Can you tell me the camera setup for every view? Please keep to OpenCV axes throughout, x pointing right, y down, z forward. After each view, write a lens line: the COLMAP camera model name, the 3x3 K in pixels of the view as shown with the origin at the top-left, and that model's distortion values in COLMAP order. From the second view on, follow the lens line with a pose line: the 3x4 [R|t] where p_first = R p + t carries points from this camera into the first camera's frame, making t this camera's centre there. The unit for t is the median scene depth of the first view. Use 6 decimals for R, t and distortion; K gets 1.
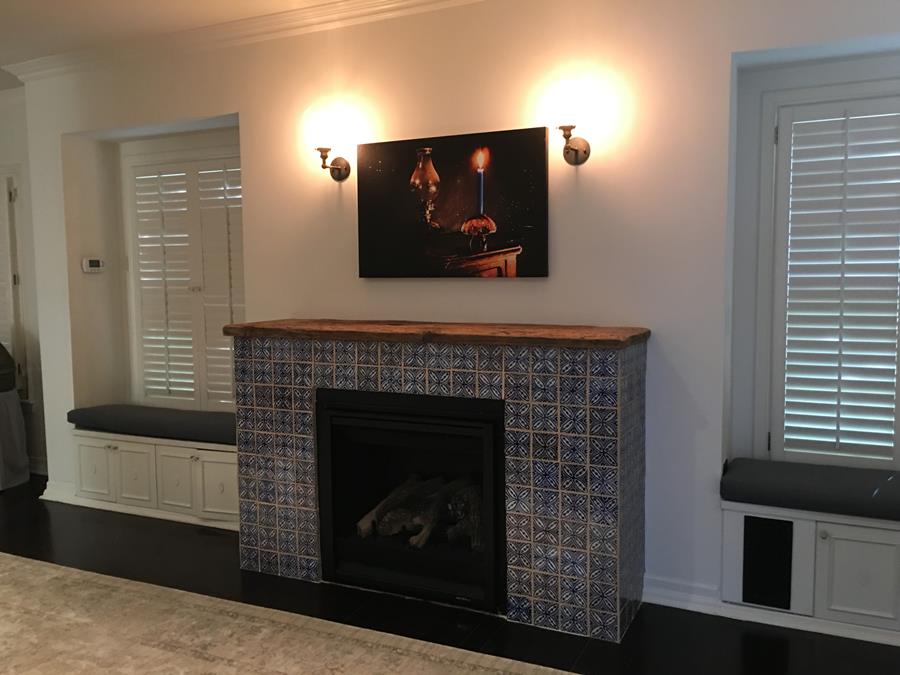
lens RADIAL K [[765.6, 0, 450.0], [0, 765.6, 337.5], [0, 0, 1]] dist [0.041250, -0.009356]
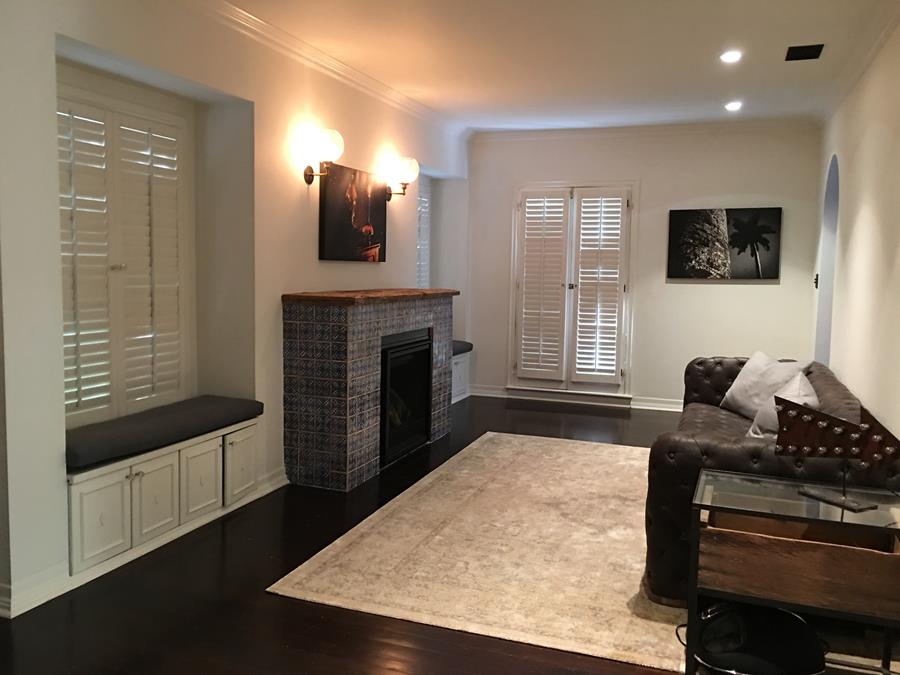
lens RADIAL K [[765.6, 0, 450.0], [0, 765.6, 337.5], [0, 0, 1]] dist [0.041250, -0.009356]
pose [[-0.093361, -0.079732, 0.992435, -1.503785], [0.074109, 0.993467, 0.086787, -0.043649], [-0.992870, 0.081651, -0.086842, 0.922092]]
